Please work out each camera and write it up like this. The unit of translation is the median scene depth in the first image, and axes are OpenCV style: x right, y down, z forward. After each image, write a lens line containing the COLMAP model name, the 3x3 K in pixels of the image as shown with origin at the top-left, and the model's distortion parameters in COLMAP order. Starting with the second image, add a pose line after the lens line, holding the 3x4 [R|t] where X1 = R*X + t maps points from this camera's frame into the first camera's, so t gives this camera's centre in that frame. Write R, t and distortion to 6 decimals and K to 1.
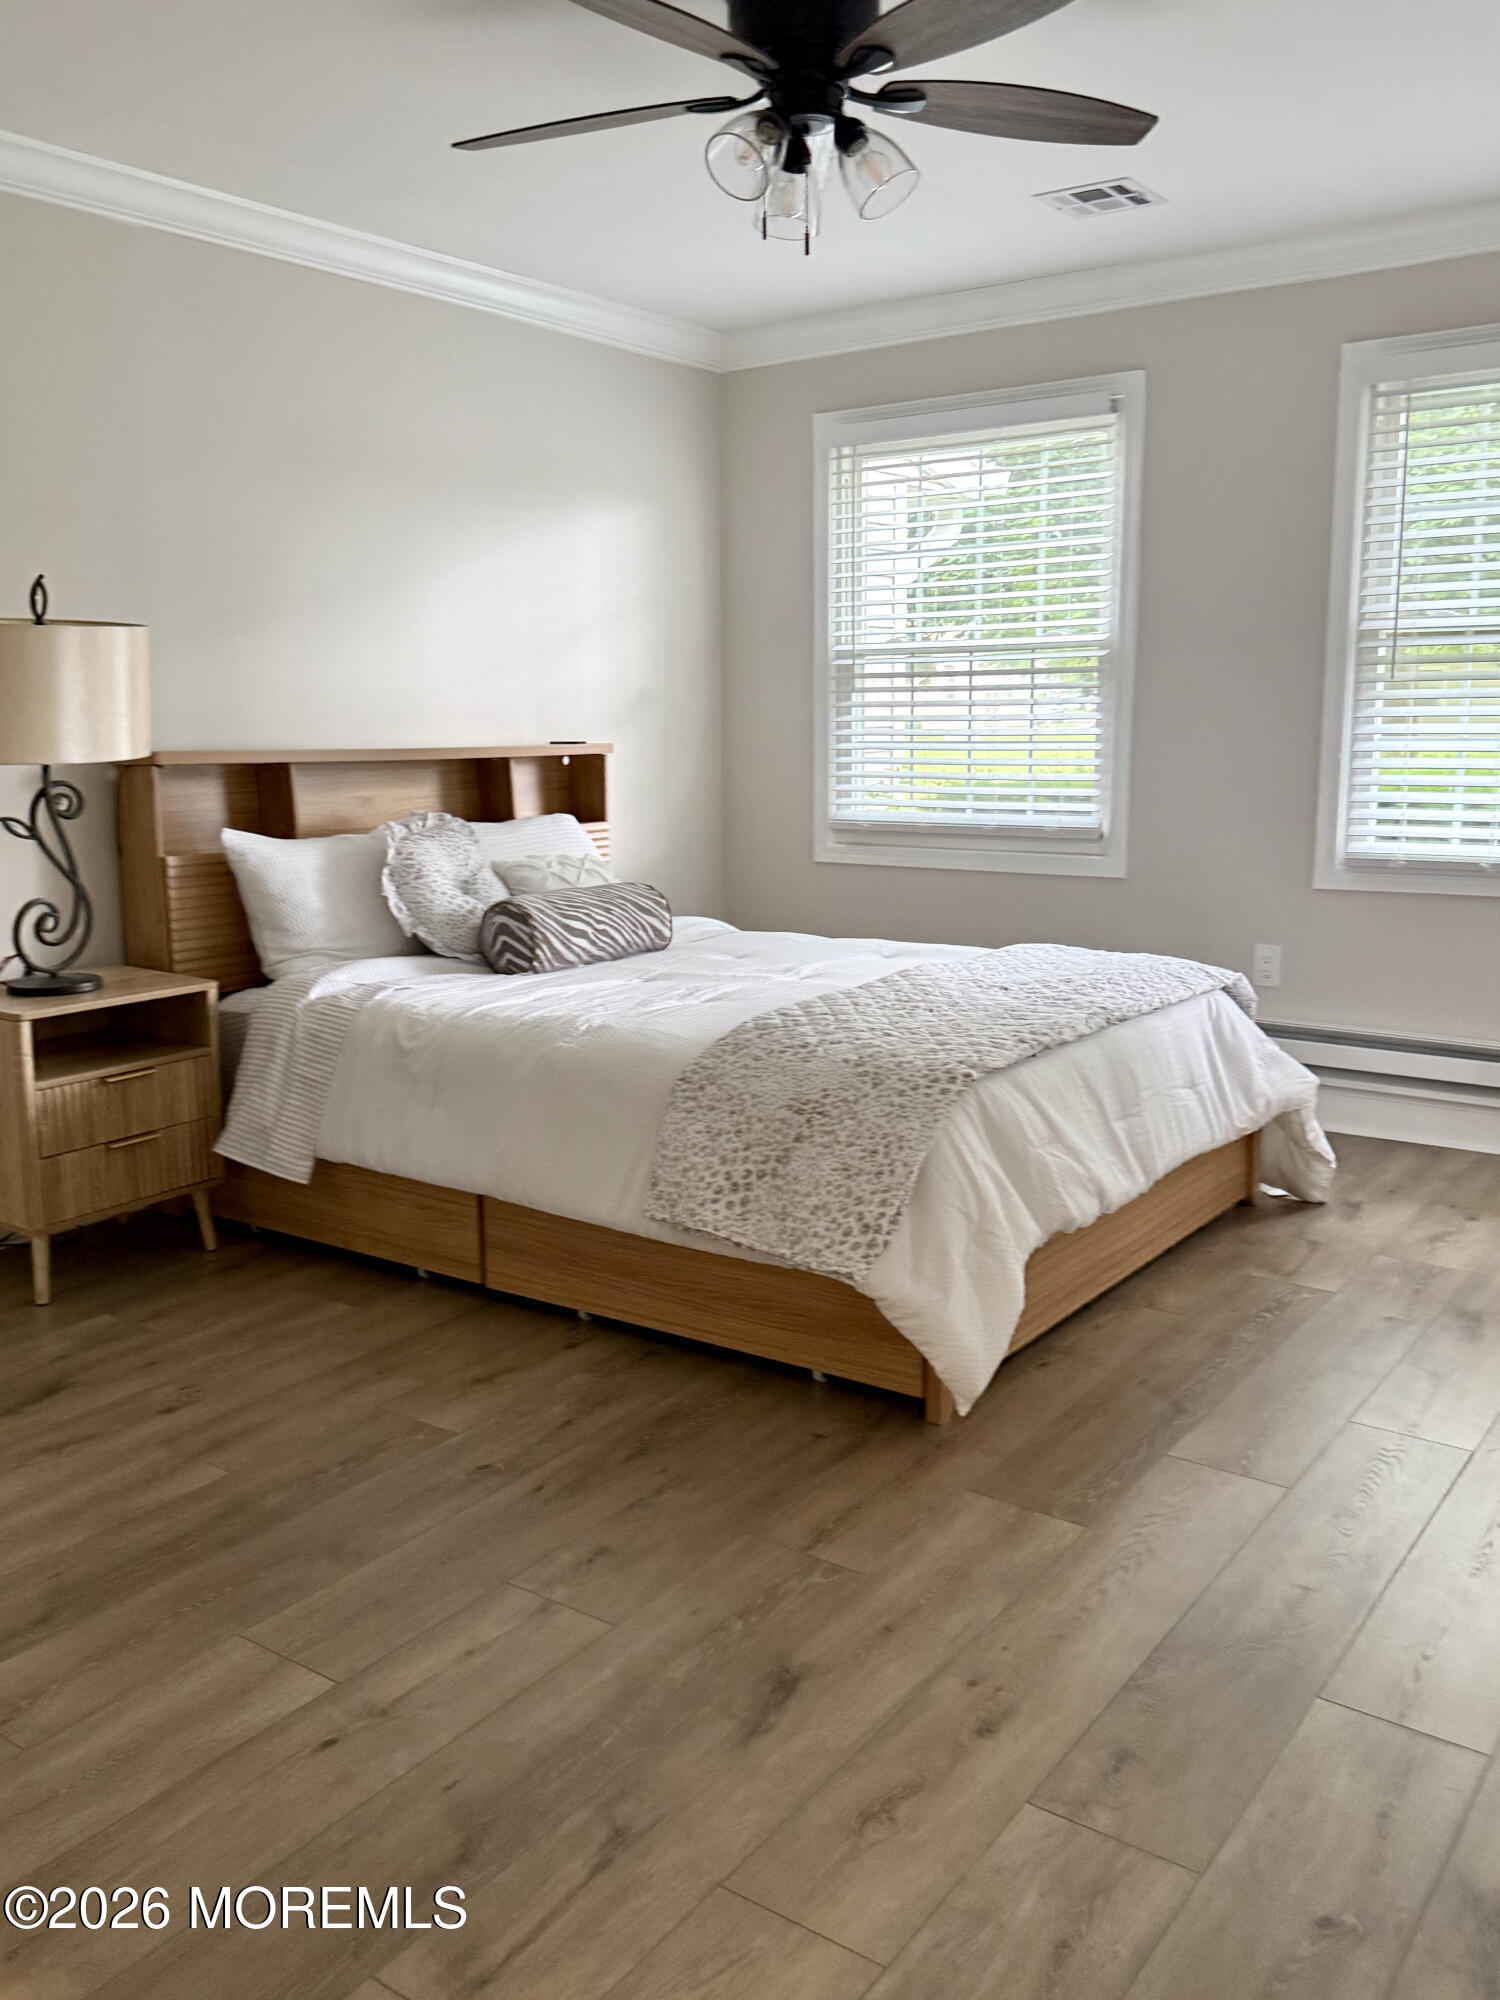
lens RADIAL K [[1653.3, 0, 750.0], [0, 1653.3, 1000.0], [0, 0, 1]] dist [0.143142, -0.281506]
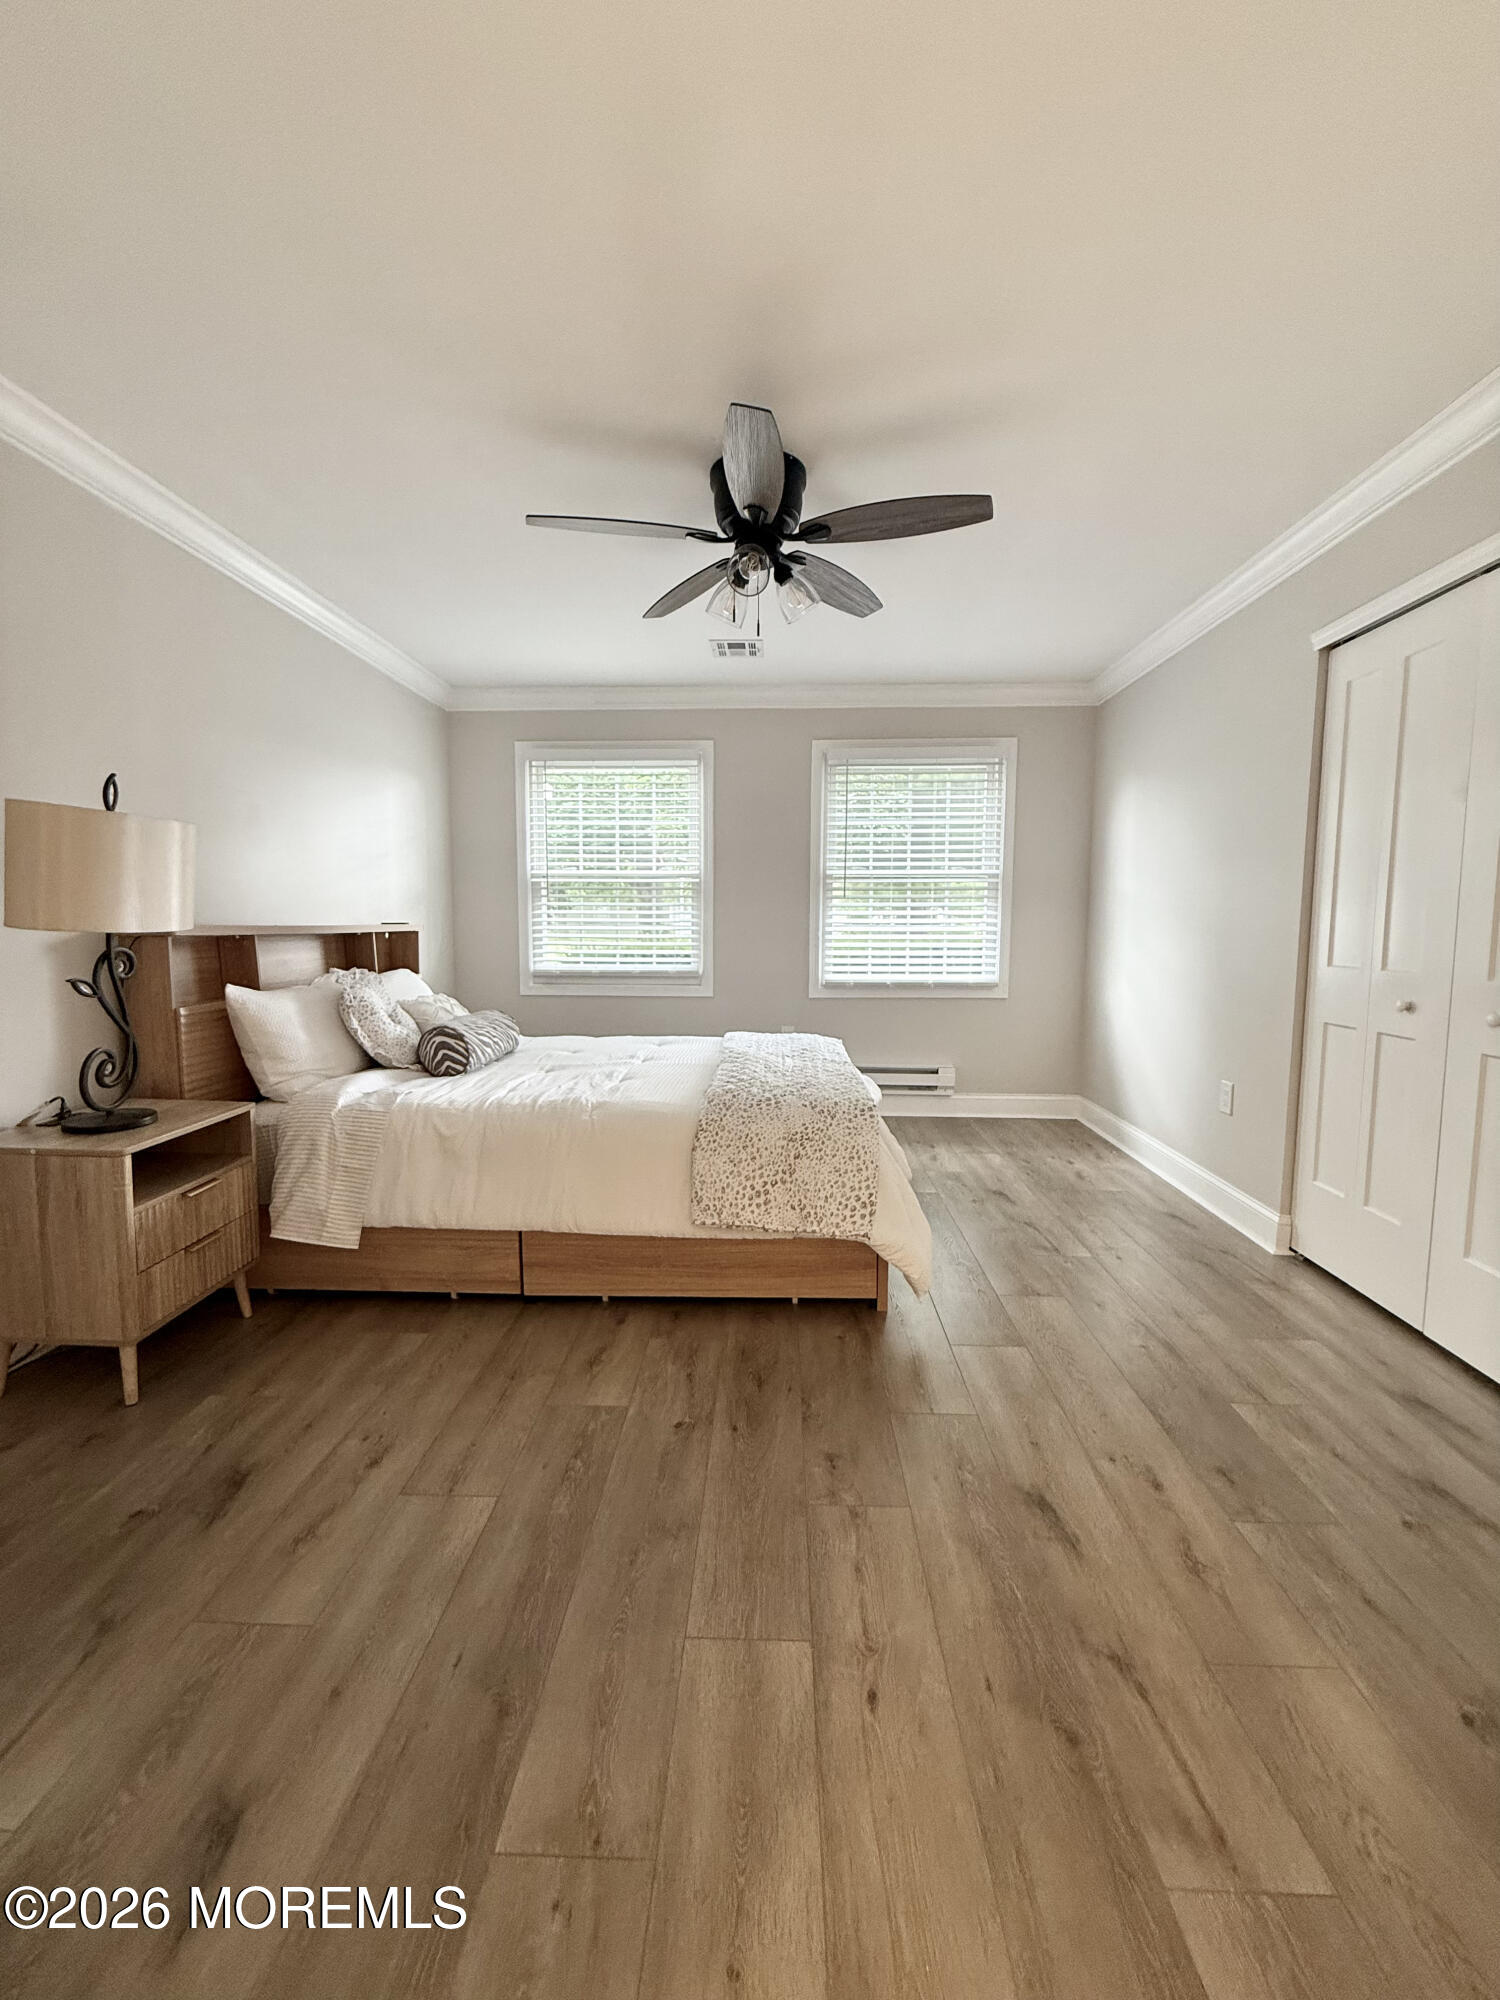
lens RADIAL K [[806.9, 0, 750.0], [0, 806.9, 1000.0], [0, 0, 1]] dist [0.000059, 0.000198]
pose [[0.829871, -0.042970, 0.556299, -0.356483], [0.084473, 0.995213, -0.049141, -0.027795], [-0.551524, 0.087773, 0.829528, 0.285440]]
